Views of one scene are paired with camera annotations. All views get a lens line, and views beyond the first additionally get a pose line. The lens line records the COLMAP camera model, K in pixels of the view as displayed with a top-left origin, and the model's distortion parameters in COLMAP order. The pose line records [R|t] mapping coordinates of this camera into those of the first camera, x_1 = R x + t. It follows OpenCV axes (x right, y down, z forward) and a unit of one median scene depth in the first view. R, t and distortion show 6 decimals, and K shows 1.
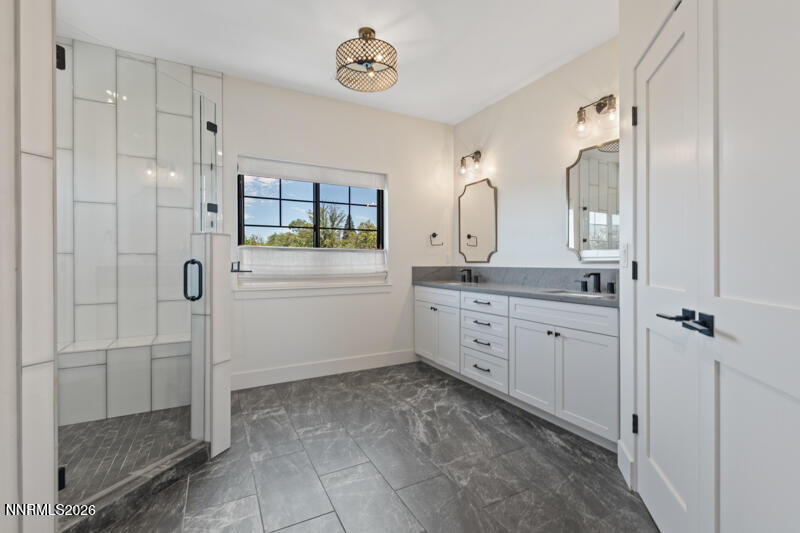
lens RADIAL K [[347.8, 0, 405.4], [0, 347.8, 263.0], [0, 0, 1]] dist [0.008971, -0.002158]
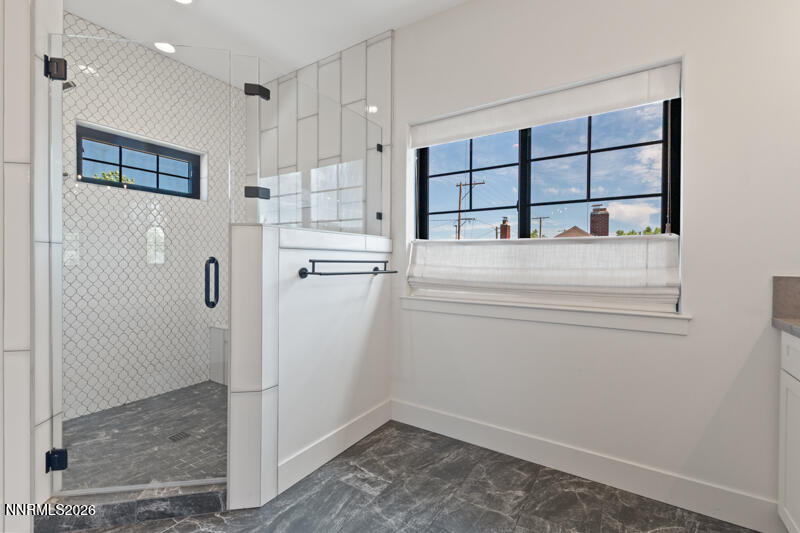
lens RADIAL K [[347.8, 0, 403.6], [0, 347.8, 263.3], [0, 0, 1]] dist [0.008971, -0.002158]
pose [[0.475339, 0.010989, -0.879734, 0.236916], [-0.007734, 0.999936, 0.008312, -0.005527], [0.879769, 0.002853, 0.475393, 0.713602]]
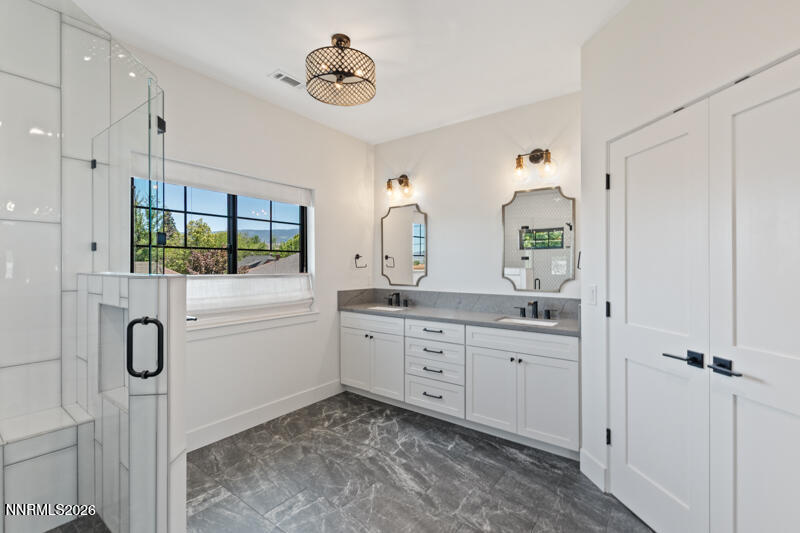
lens RADIAL K [[347.8, 0, 402.8], [0, 347.8, 267.2], [0, 0, 1]] dist [0.008971, -0.002158]
pose [[0.911561, 0.002113, 0.411159, -0.305668], [-0.001143, 0.999996, -0.002605, -0.075822], [-0.411163, 0.001904, 0.911560, 0.120233]]
